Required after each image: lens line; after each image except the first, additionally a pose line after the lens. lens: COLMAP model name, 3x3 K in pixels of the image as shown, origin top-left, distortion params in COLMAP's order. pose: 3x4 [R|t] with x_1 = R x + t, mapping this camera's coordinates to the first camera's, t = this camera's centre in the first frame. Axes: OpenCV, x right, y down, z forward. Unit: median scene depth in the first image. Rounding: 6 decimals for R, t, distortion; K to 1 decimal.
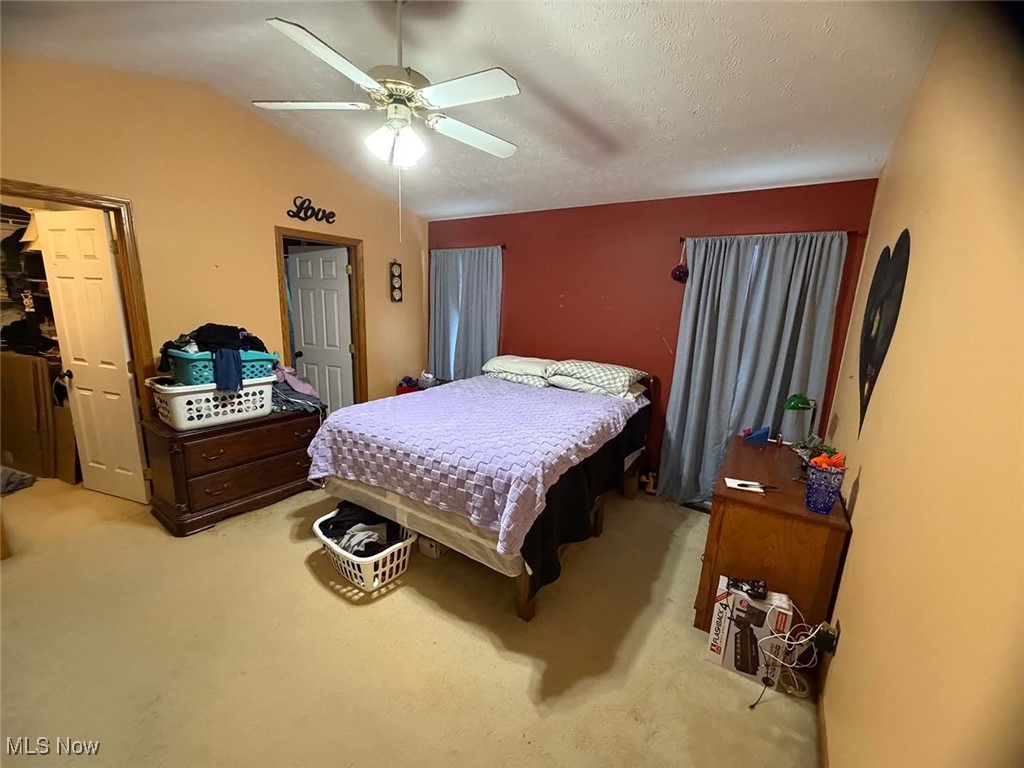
lens RADIAL K [[409.5, 0, 511.7], [0, 409.5, 387.4], [0, 0, 1]] dist [0.001220, 0.000129]
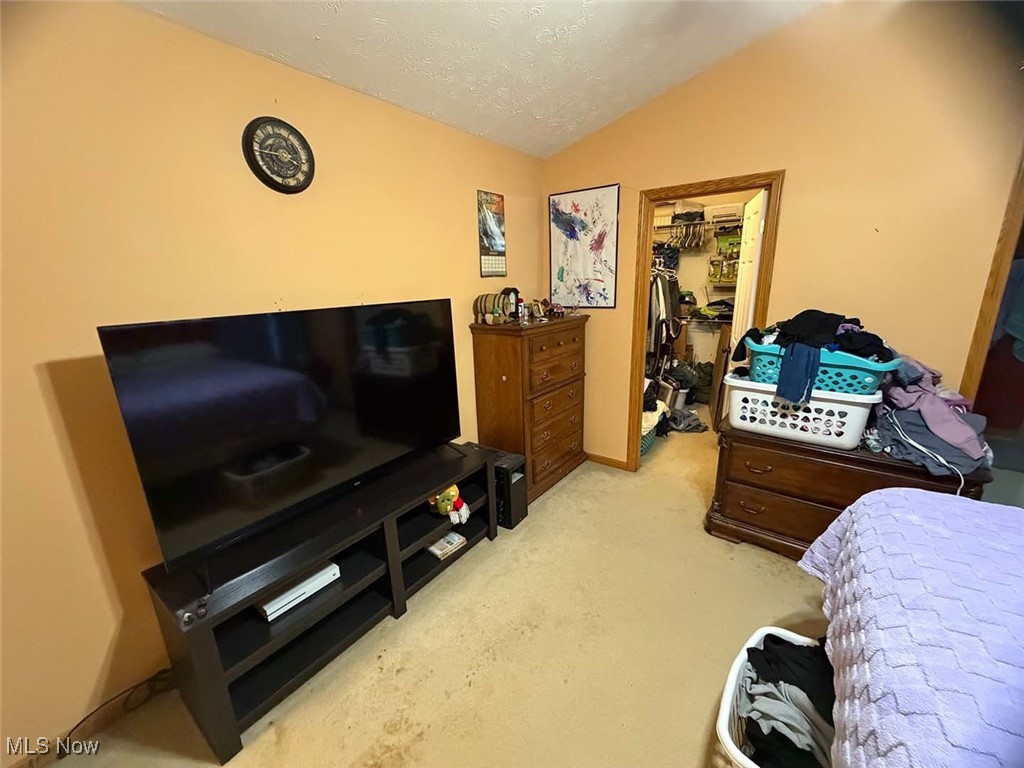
lens RADIAL K [[409.5, 0, 512.6], [0, 409.5, 384.2], [0, 0, 1]] dist [0.001220, 0.000129]
pose [[-0.057584, 0.214846, -0.974949, 0.076836], [-0.182244, 0.957898, 0.221853, -0.092021], [0.981566, 0.190454, -0.016005, 0.492699]]
